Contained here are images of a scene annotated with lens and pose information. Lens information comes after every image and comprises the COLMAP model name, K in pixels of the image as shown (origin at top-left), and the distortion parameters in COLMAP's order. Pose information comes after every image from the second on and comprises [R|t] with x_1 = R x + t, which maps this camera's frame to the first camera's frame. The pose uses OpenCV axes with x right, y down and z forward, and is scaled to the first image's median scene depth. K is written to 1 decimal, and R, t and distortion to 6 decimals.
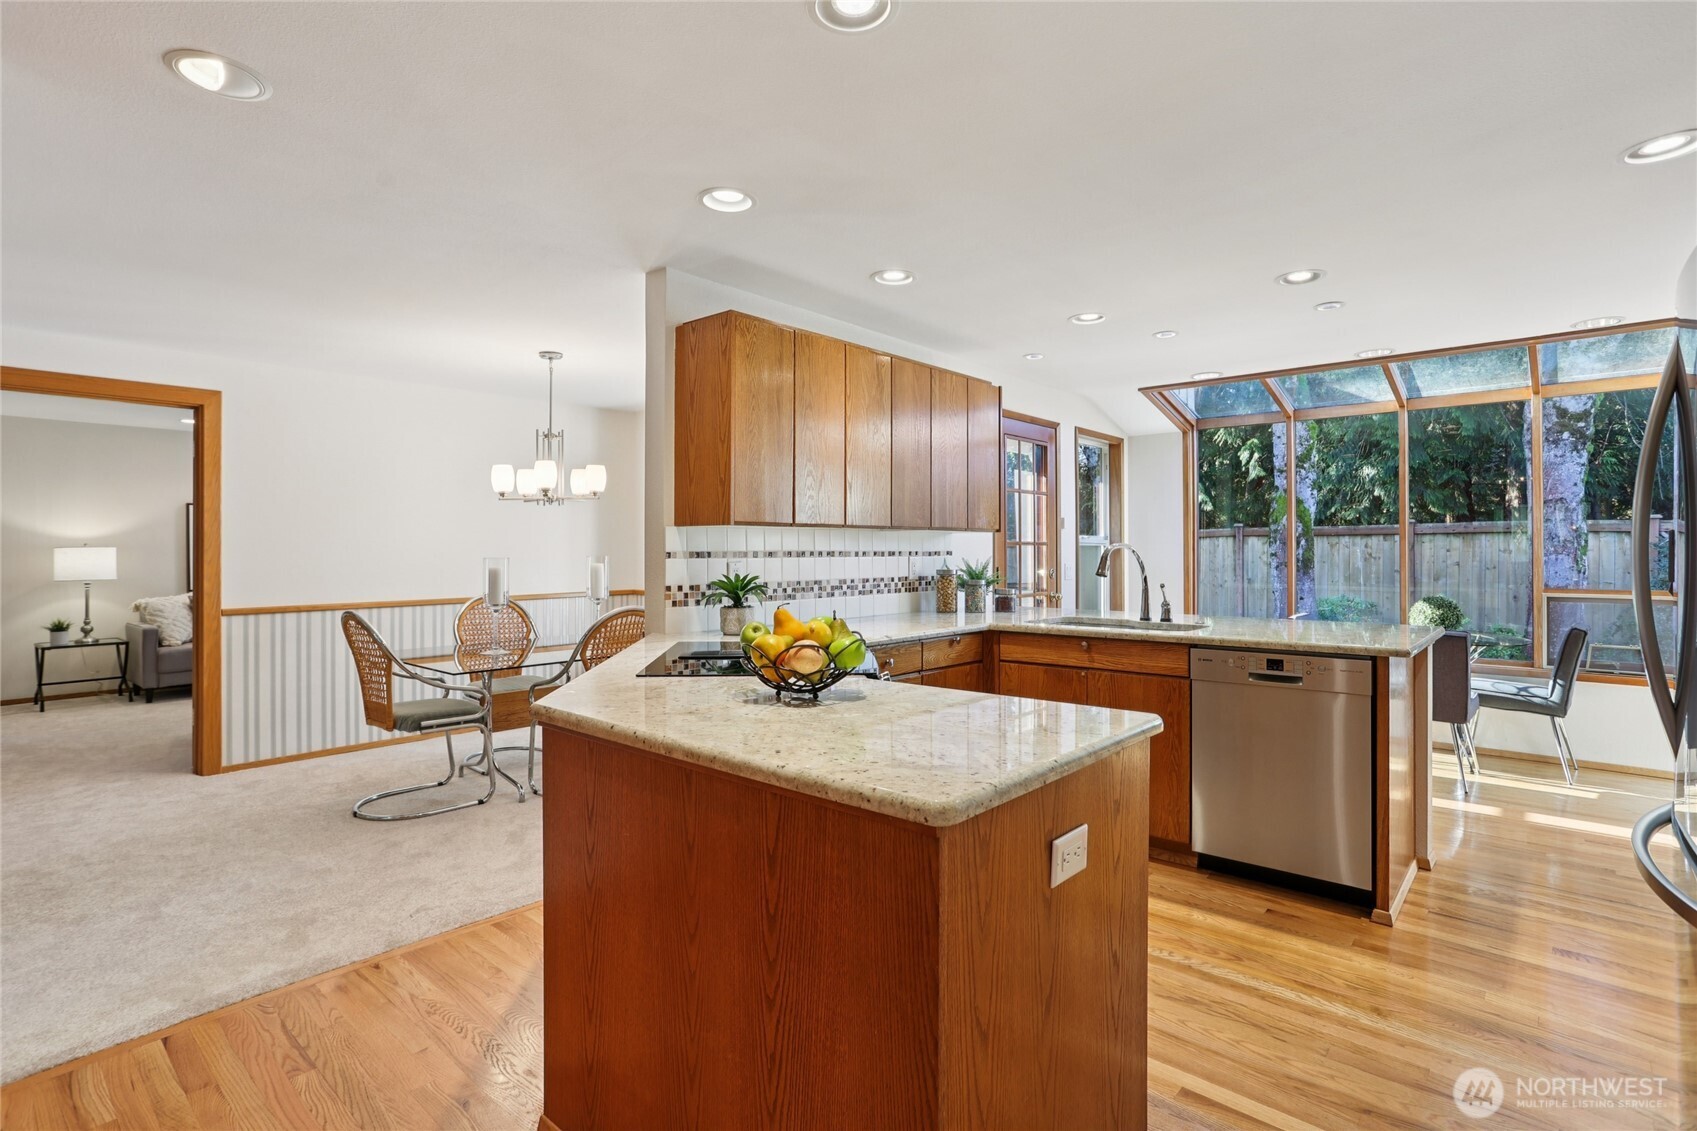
lens RADIAL K [[832.6, 0, 842.8], [0, 832.6, 552.5], [0, 0, 1]] dist [-0.040115, 0.021626]
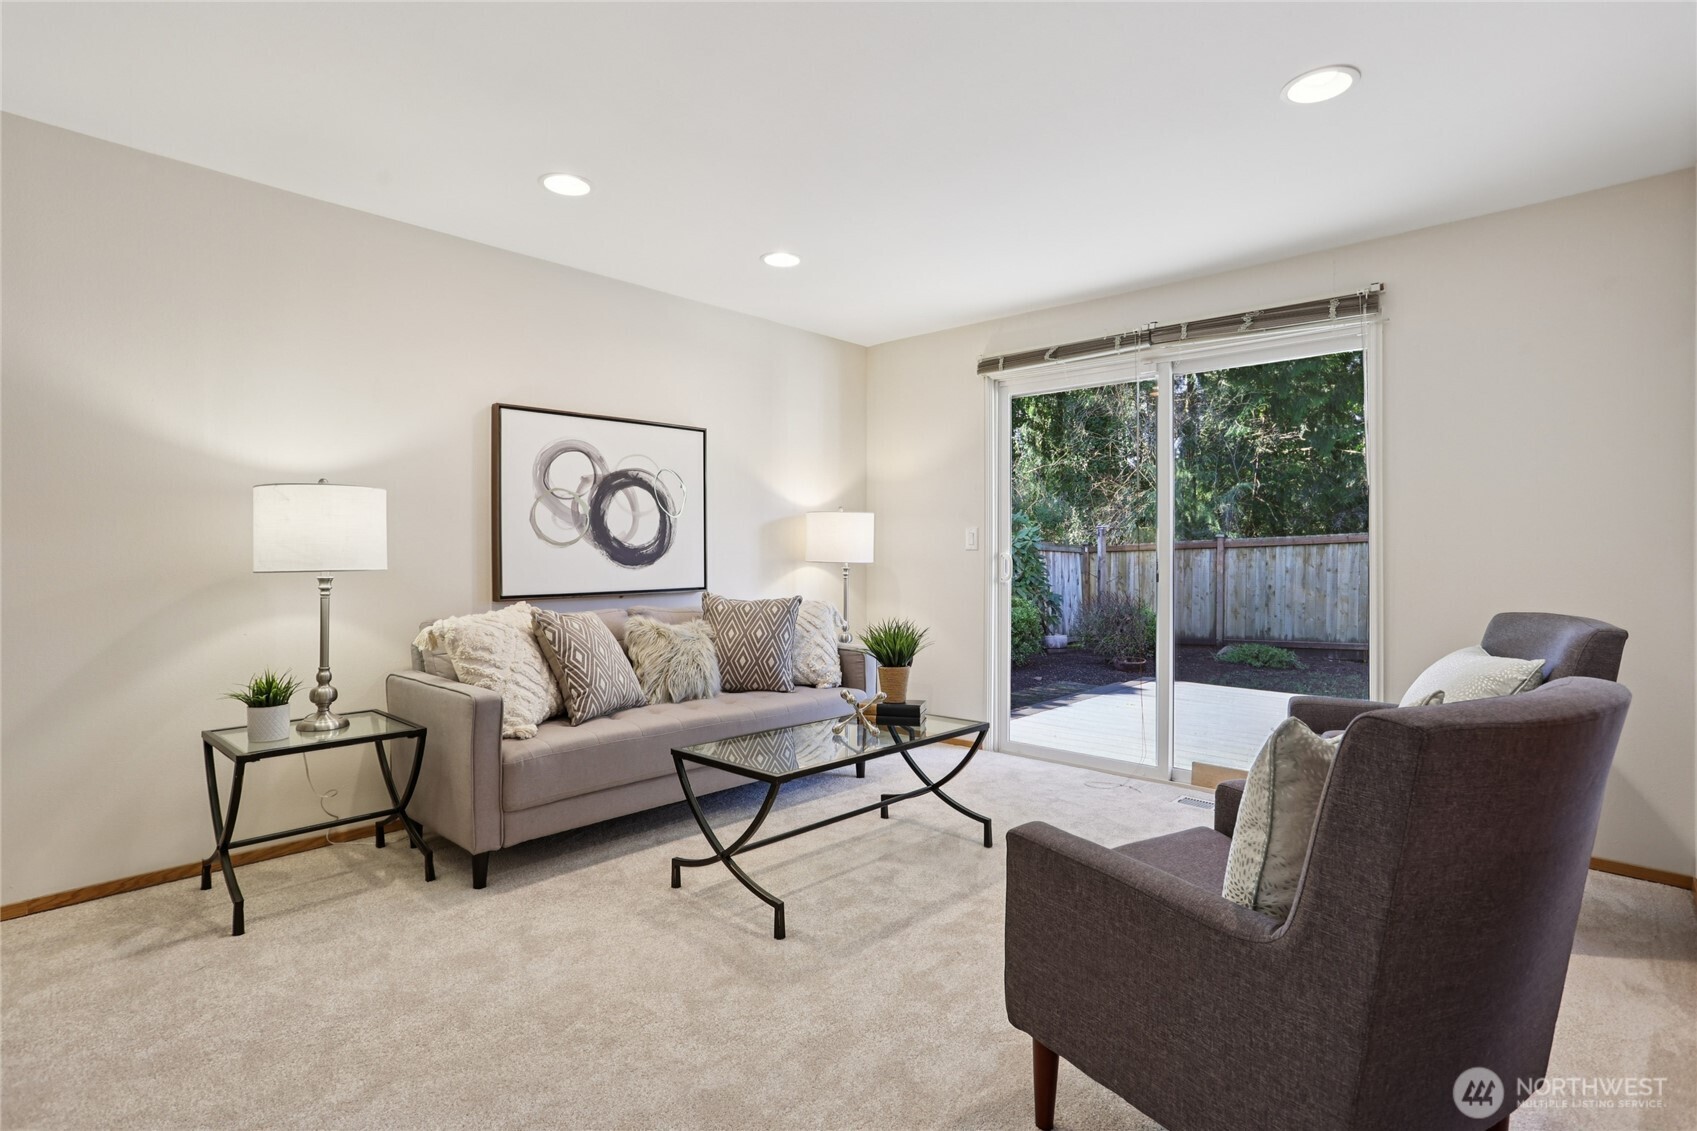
lens RADIAL K [[832.6, 0, 837.6], [0, 832.6, 554.9], [0, 0, 1]] dist [-0.040115, 0.021626]
pose [[0.999527, 0.007996, -0.029695, -0.927311], [-0.007978, 0.999968, 0.000719, 0.032710], [0.029700, -0.000482, 0.999559, 0.849365]]
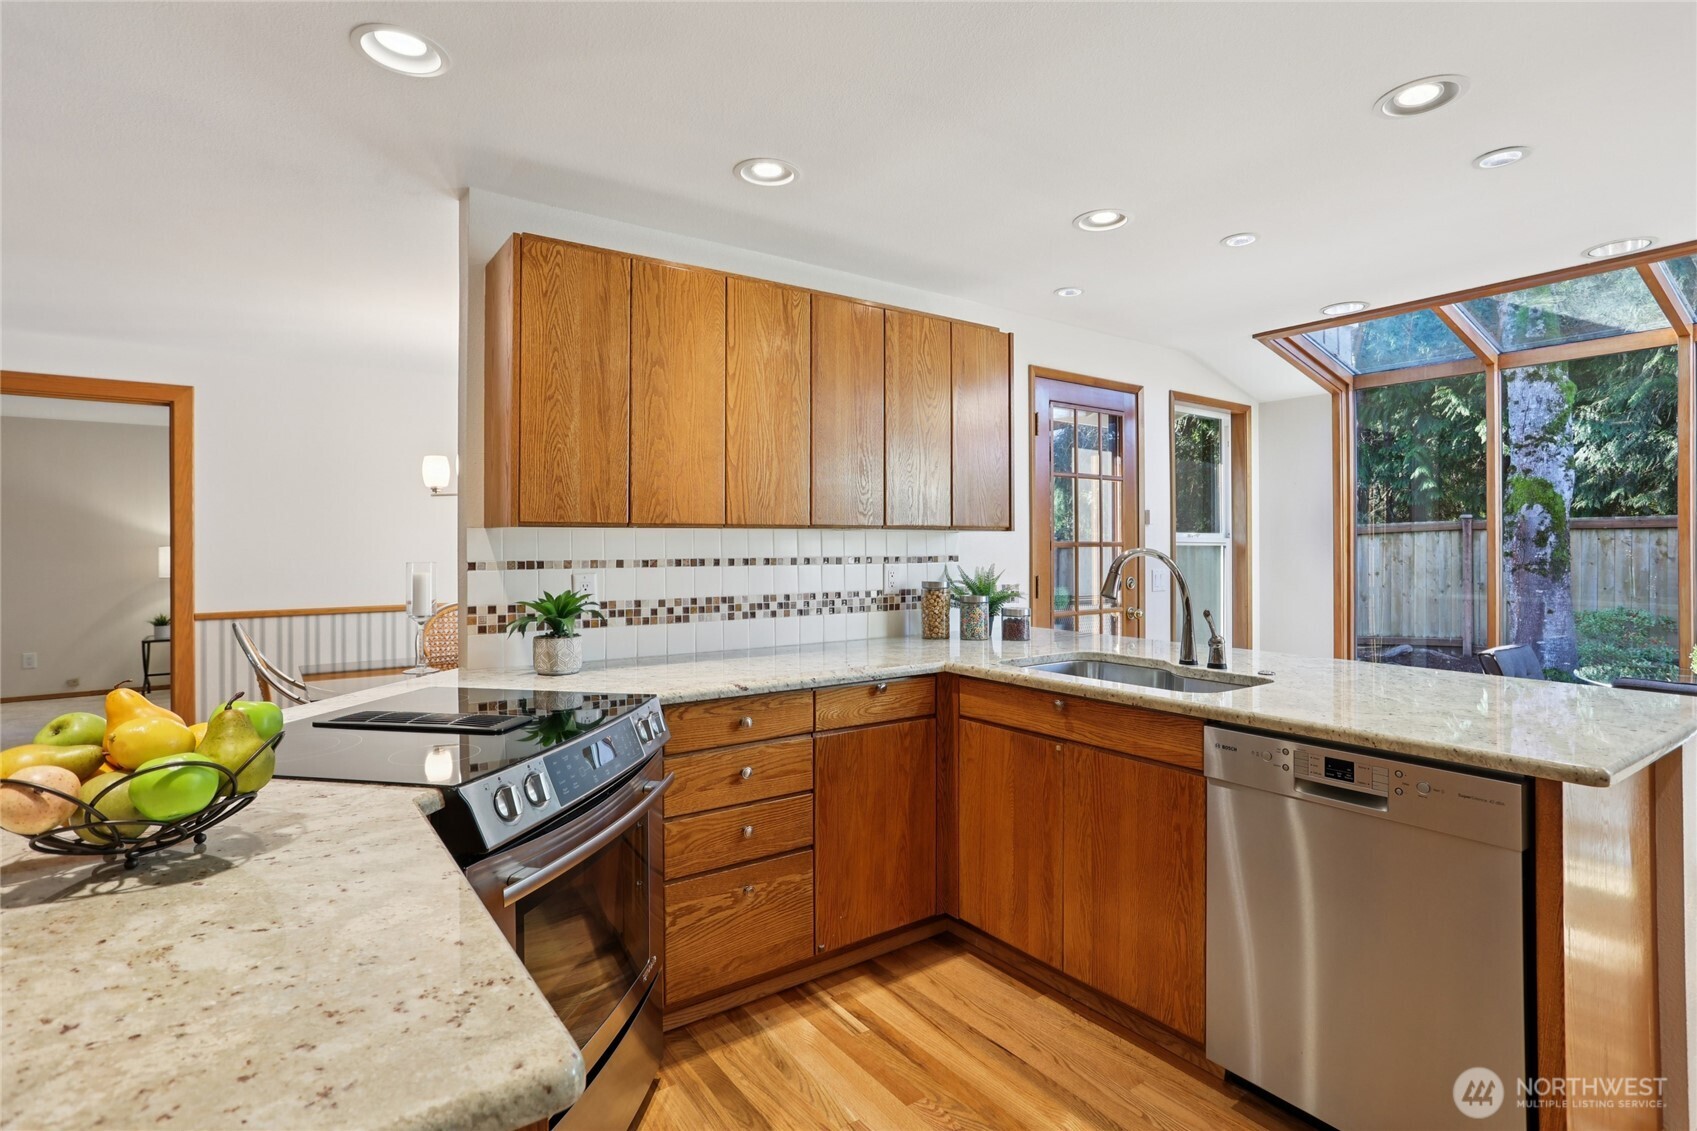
lens RADIAL K [[832.6, 0, 844.0], [0, 832.6, 547.9], [0, 0, 1]] dist [-0.040115, 0.021626]
pose [[0.973033, 0.001074, -0.230663, 0.199974], [-0.000646, 0.999998, 0.001935, -0.010098], [0.230665, -0.001734, 0.973032, 0.231886]]
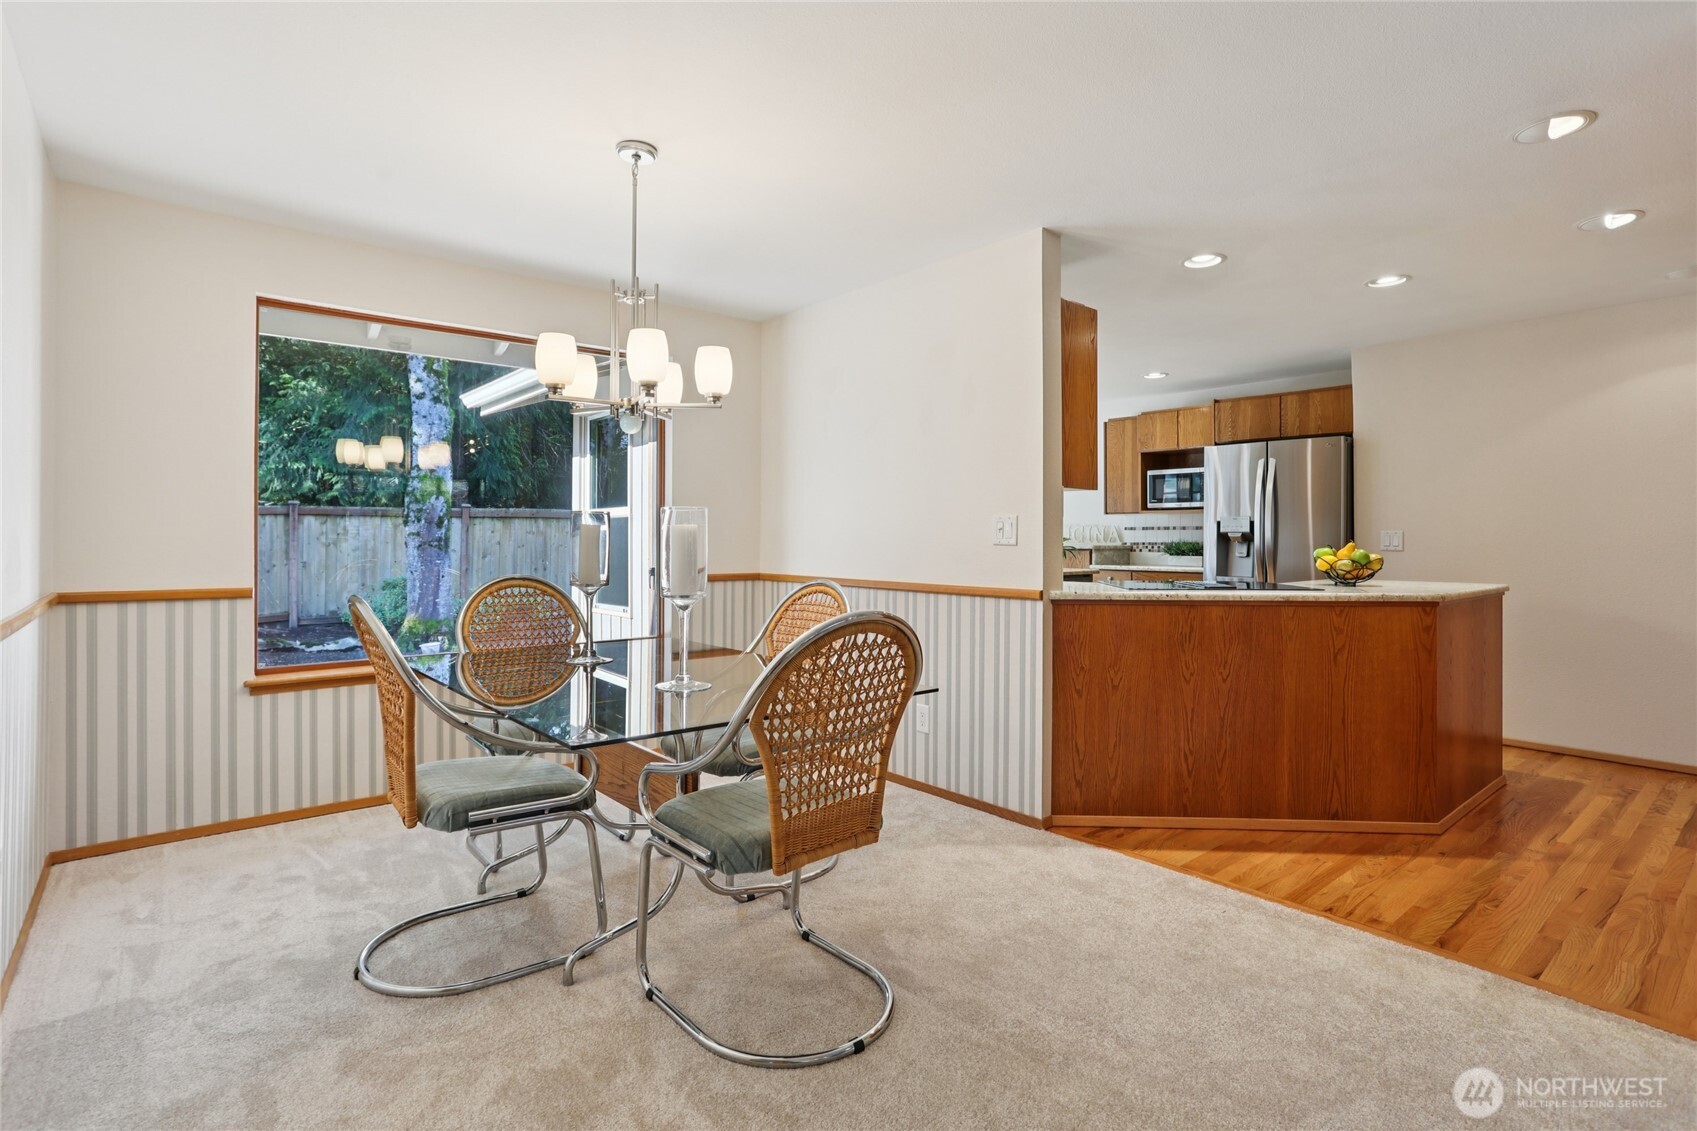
lens RADIAL K [[832.6, 0, 858.5], [0, 832.6, 538.9], [0, 0, 1]] dist [-0.040115, 0.021626]
pose [[0.133239, 0.001538, 0.991083, -0.856729], [0.002130, 0.999996, -0.001838, 0.024951], [-0.991082, 0.002356, 0.133235, 0.751452]]
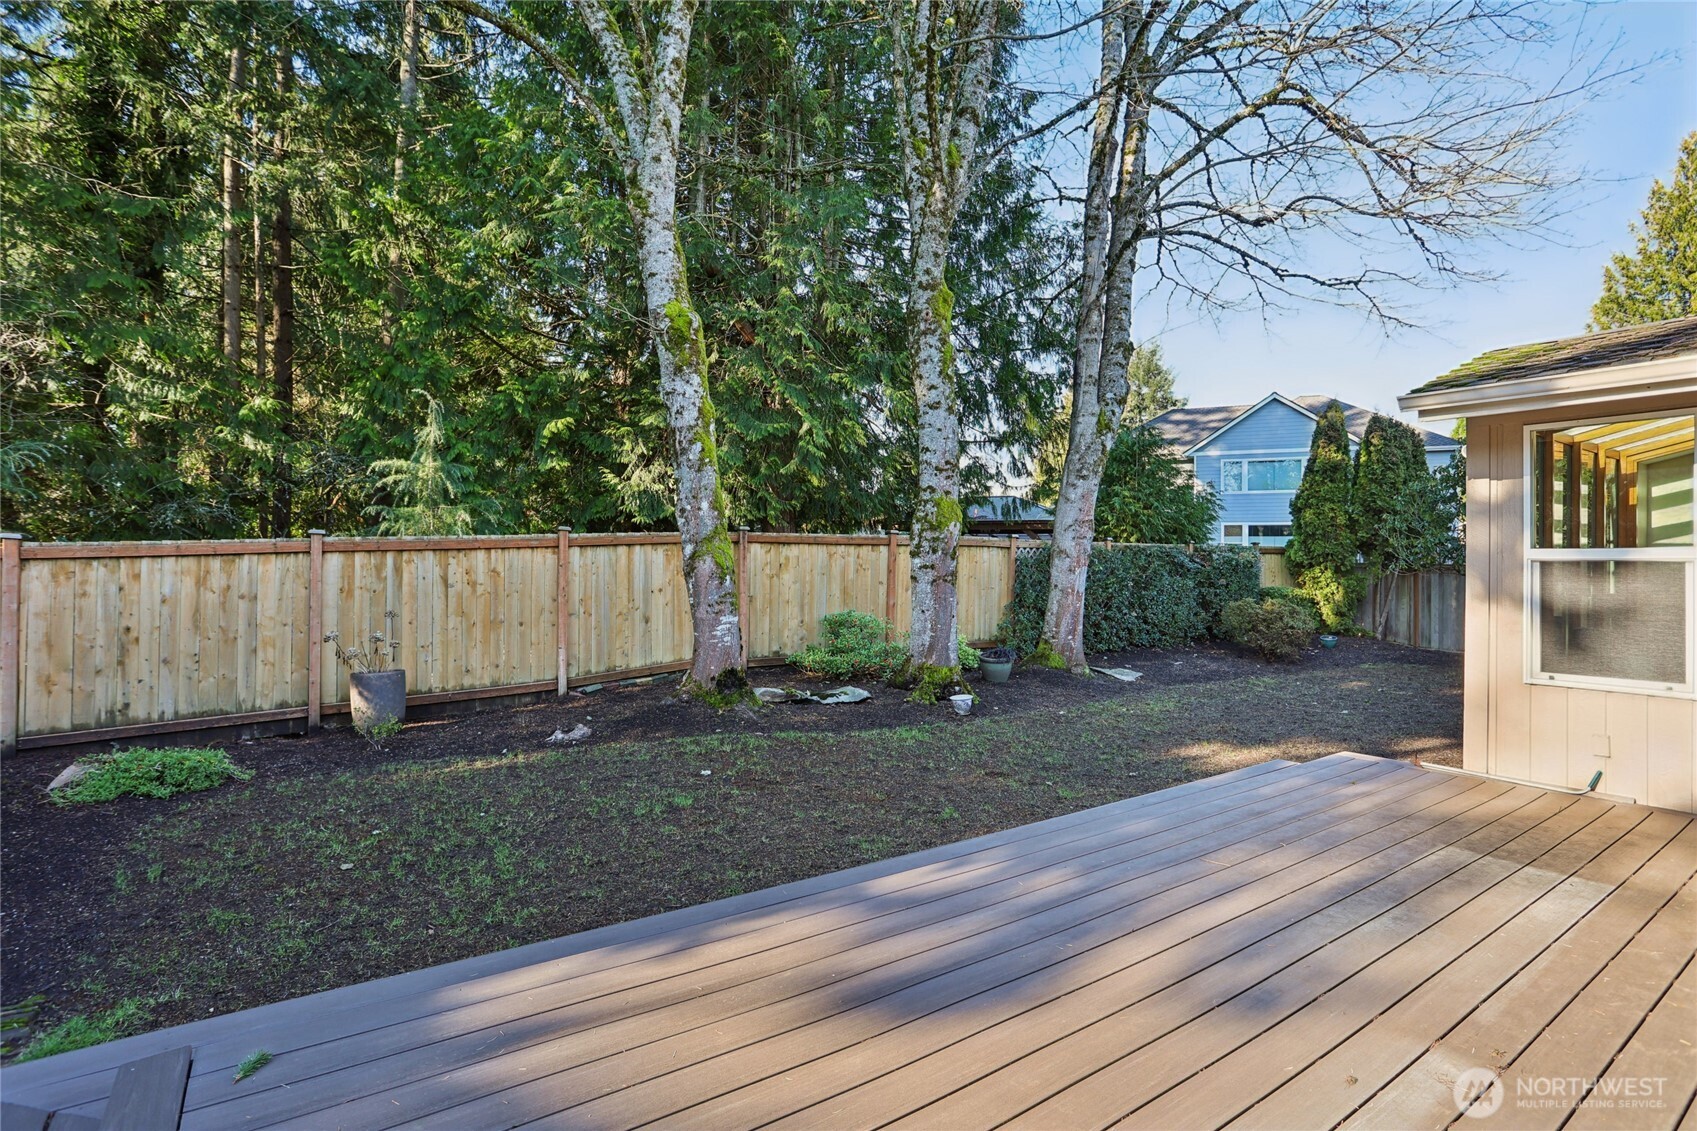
lens RADIAL K [[832.6, 0, 842.8], [0, 832.6, 556.0], [0, 0, 1]] dist [-0.040115, 0.021626]
pose [[0.246207, 0.008435, 0.969181, -0.723061], [-0.006600, 0.999954, -0.007026, -0.004966], [-0.969195, -0.004666, 0.246251, 1.932543]]
